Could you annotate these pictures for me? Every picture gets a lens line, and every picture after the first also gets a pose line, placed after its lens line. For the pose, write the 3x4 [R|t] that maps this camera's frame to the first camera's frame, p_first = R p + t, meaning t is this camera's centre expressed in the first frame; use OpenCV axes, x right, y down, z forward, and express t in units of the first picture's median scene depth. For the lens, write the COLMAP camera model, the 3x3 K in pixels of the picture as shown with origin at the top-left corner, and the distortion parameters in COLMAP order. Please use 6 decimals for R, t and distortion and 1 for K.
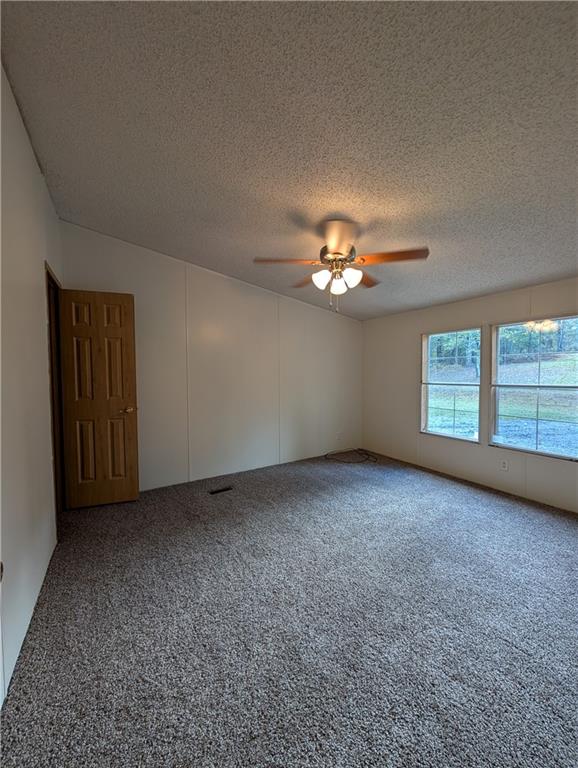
lens RADIAL K [[290.5, 0, 292.4], [0, 290.5, 378.2], [0, 0, 1]] dist [0.001176, 0.000069]
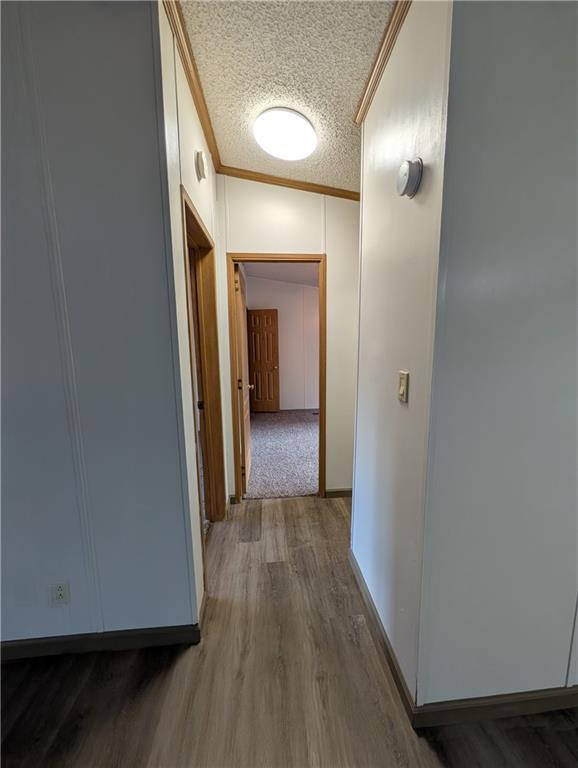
lens RADIAL K [[290.5, 0, 290.3], [0, 290.5, 386.2], [0, 0, 1]] dist [0.001176, 0.000069]
pose [[0.886516, 0.058457, -0.458991, 0.459784], [-0.009937, 0.994164, 0.107424, 0.022025], [0.462592, -0.090672, 0.881923, -0.738355]]
